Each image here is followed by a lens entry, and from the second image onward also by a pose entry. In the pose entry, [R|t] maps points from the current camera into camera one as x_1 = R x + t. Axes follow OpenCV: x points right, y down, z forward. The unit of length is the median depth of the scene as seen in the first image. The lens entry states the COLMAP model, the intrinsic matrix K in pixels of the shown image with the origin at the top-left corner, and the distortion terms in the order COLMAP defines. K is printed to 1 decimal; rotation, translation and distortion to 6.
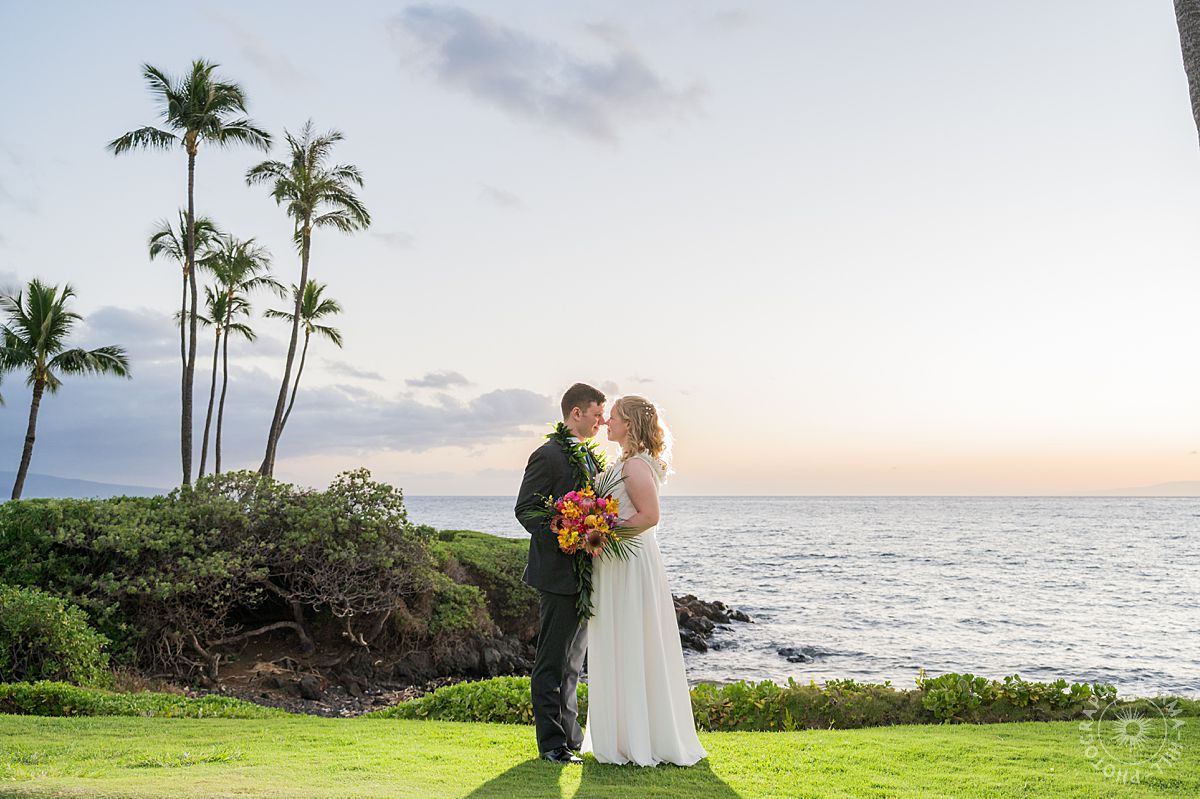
lens RADIAL K [[1290.4, 0, 604.7], [0, 1290.4, 375.3], [0, 0, 1]] dist [0.019126, 0.009738]
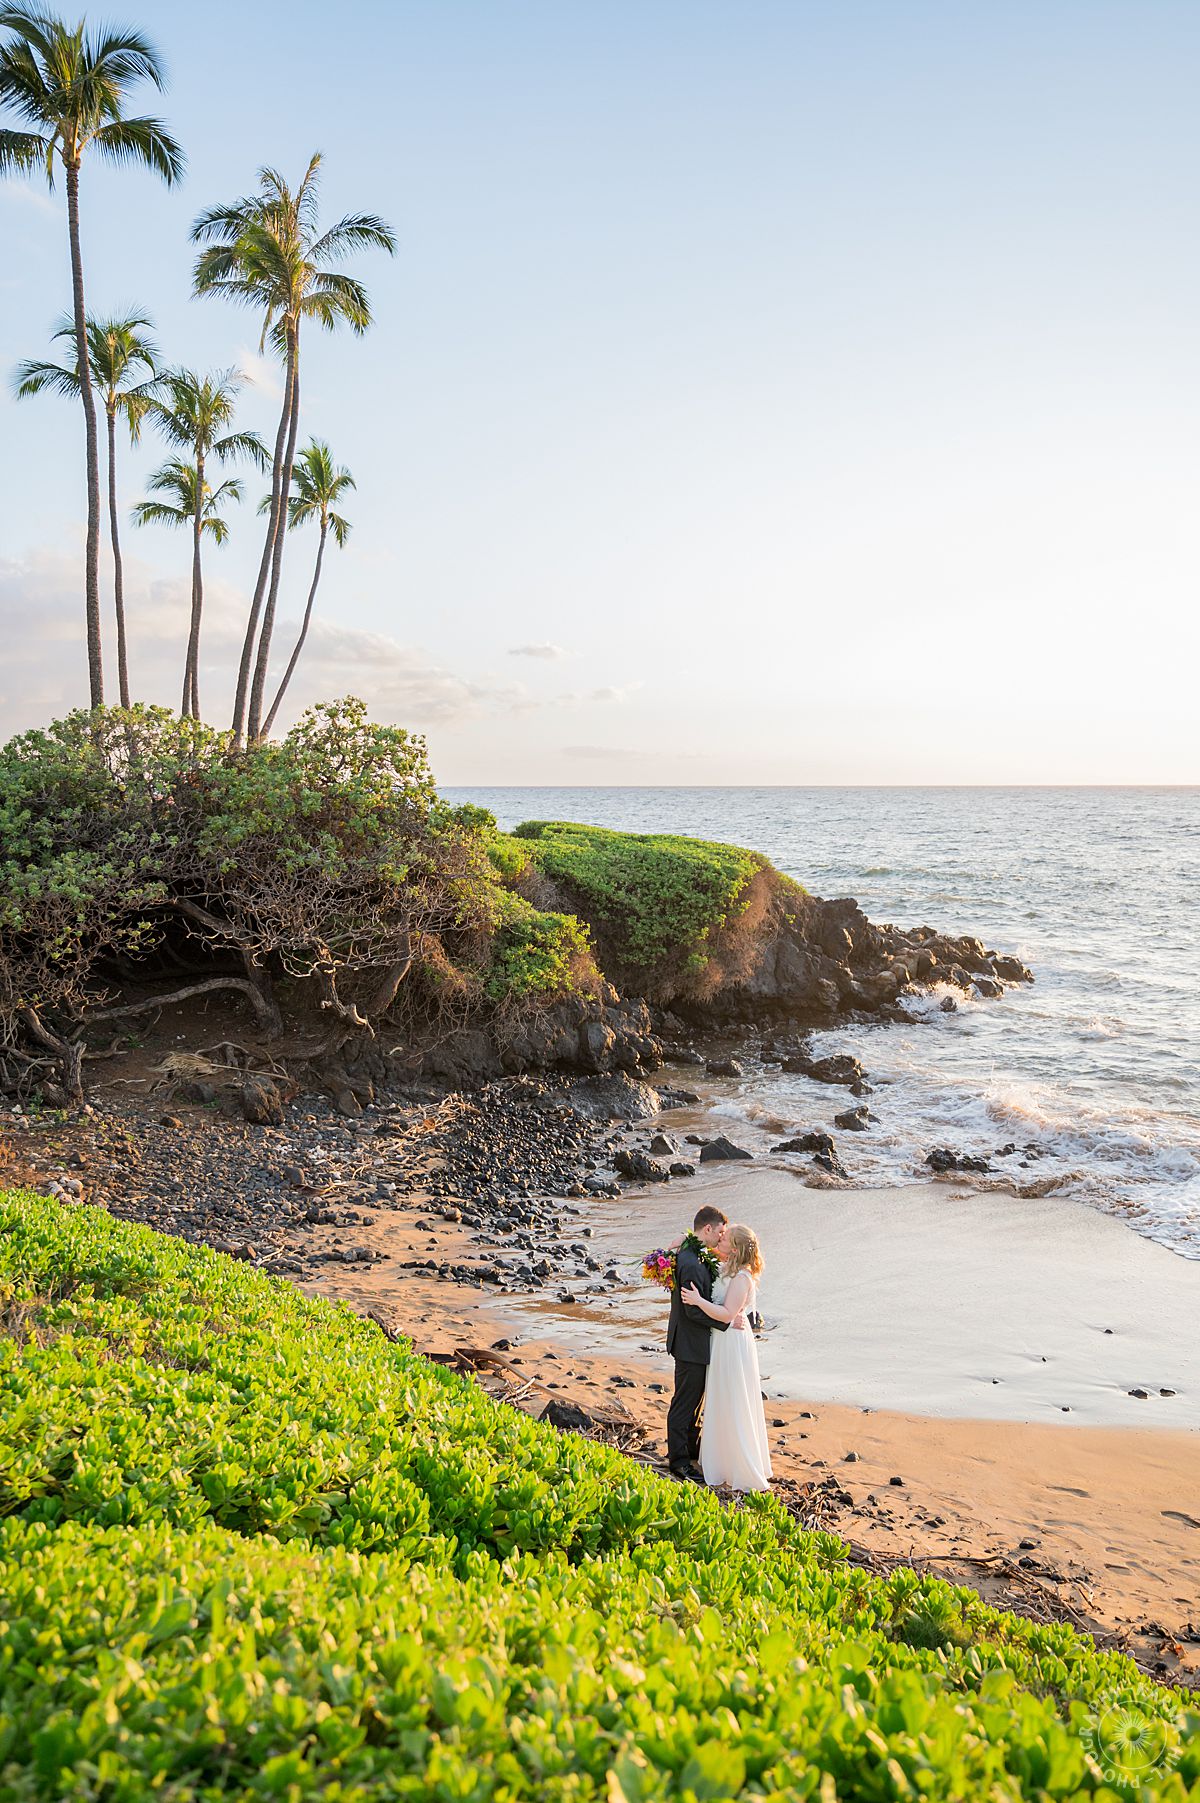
lens RADIAL K [[1938.8, 0, 600.0], [0, 1938.8, 901.5], [0, 0, 1]] dist [0.019126, 0.009738]
pose [[0.995808, 0.005450, -0.091307, -0.011915], [0.009028, 0.987493, 0.157401, 0.029019], [0.091023, -0.157566, 0.983305, 0.204740]]
